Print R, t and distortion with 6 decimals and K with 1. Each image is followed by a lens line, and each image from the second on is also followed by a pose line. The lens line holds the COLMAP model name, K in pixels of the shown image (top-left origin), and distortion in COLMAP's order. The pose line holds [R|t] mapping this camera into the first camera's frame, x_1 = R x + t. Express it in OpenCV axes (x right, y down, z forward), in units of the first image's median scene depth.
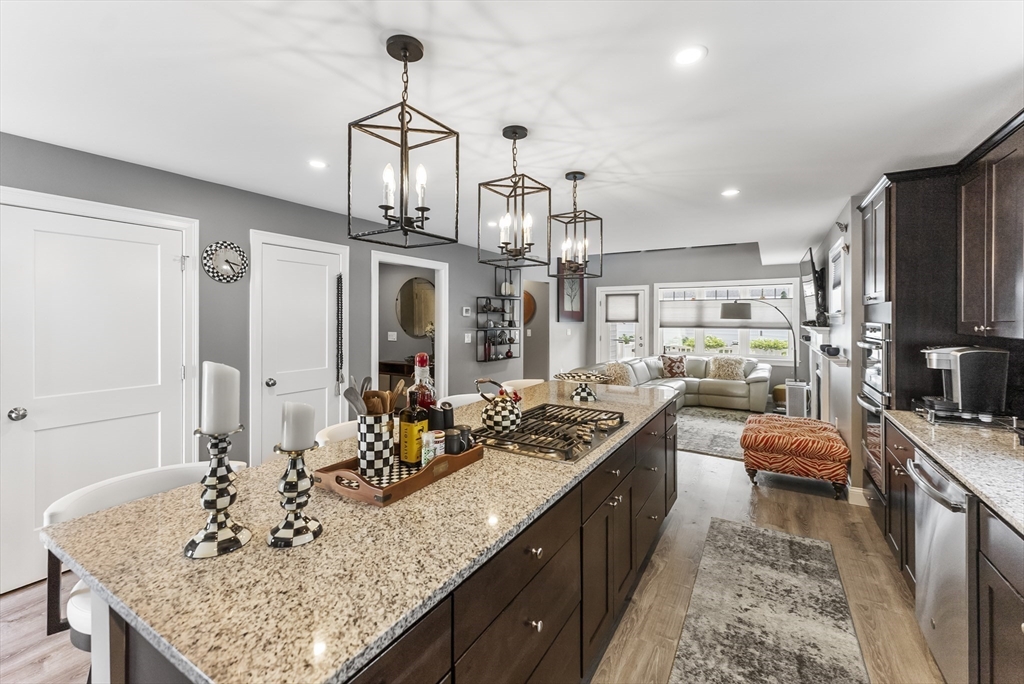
lens RADIAL K [[429.5, 0, 512.4], [0, 429.5, 309.1], [0, 0, 1]] dist [-0.000546, -0.000130]
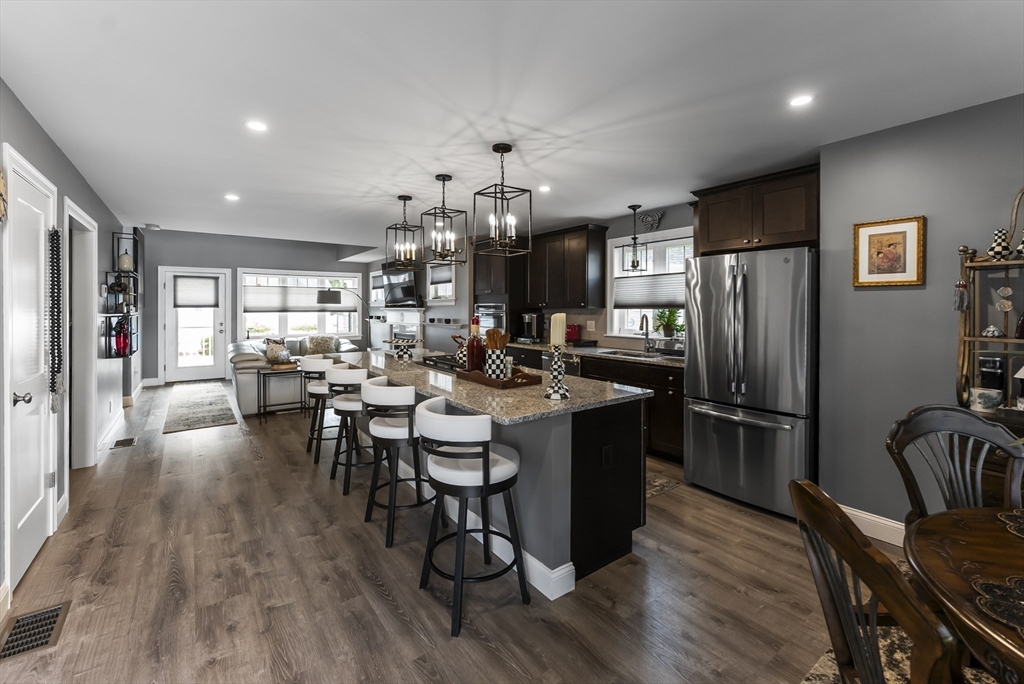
lens RADIAL K [[429.5, 0, 512.4], [0, 429.5, 309.1], [0, 0, 1]] dist [-0.000546, -0.000130]
pose [[0.378833, -0.005551, 0.925449, -1.120172], [-0.018908, 0.999727, 0.013737, 0.030215], [-0.925272, -0.022703, 0.378624, 0.147090]]
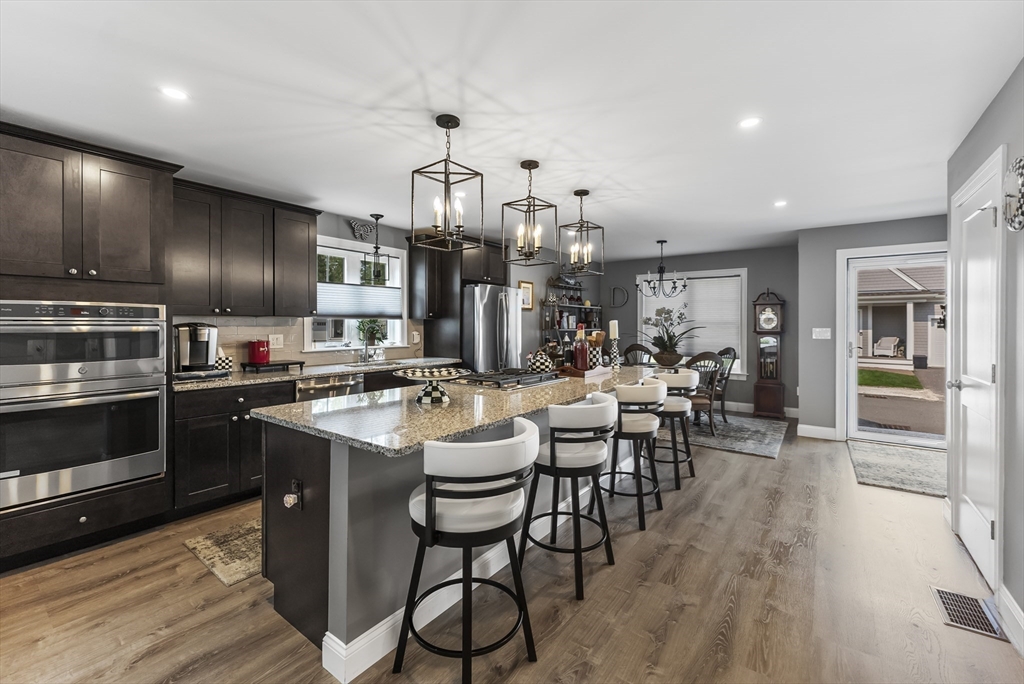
lens RADIAL K [[426.9, 0, 512.6], [0, 426.9, 323.5], [0, 0, 1]] dist [0.000811, 0.000272]
pose [[-0.995395, -0.002539, 0.095824, -0.057987], [-0.004704, 0.999739, -0.022375, 0.097126], [-0.095742, -0.022722, -0.995147, 1.951965]]
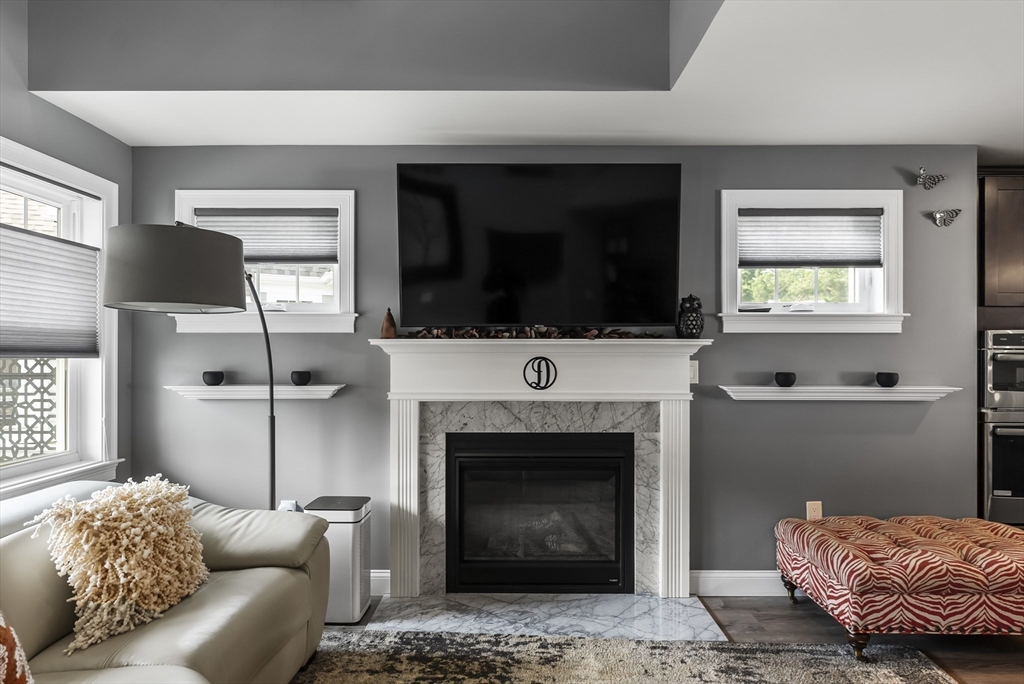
lens RADIAL K [[587.8, 0, 514.8], [0, 587.8, 352.0], [0, 0, 1]] dist [-0.003380, -0.000190]
pose [[-0.510760, -0.000809, 0.859723, 0.469074], [-0.022283, 0.999676, -0.012298, 0.120610], [-0.859435, -0.025439, -0.510612, 2.718604]]
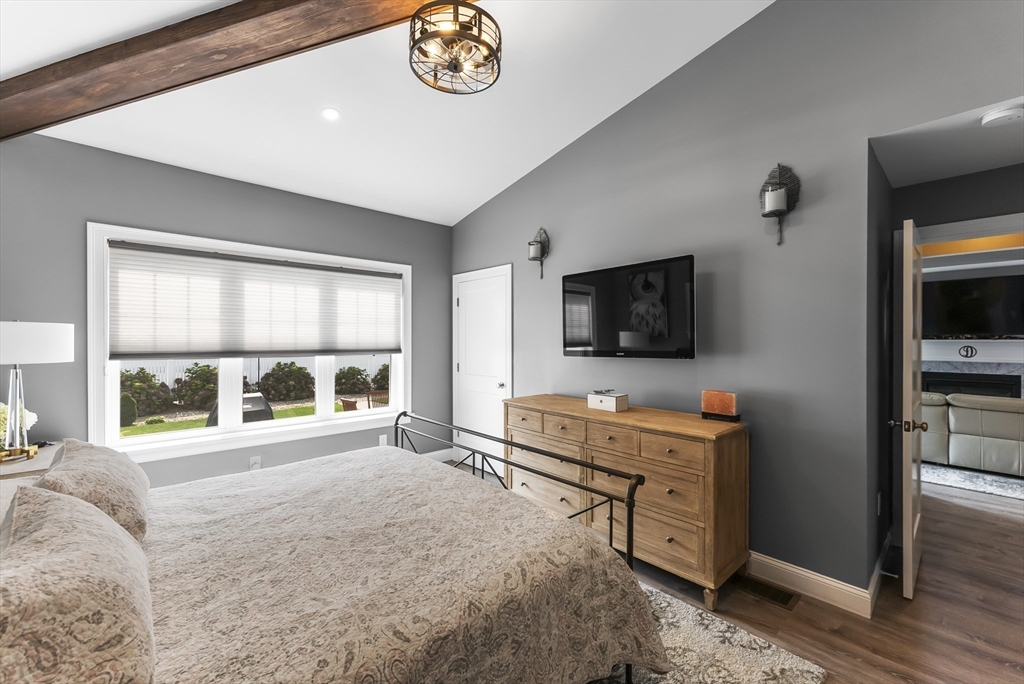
lens RADIAL K [[417.6, 0, 510.7], [0, 417.6, 340.3], [0, 0, 1]] dist [-0.000031, 0.000191]
pose [[0.286760, -0.000737, 0.958002, -1.525905], [-0.024857, 0.999657, 0.008210, 0.127931], [-0.957680, -0.026167, 0.286643, 3.858355]]
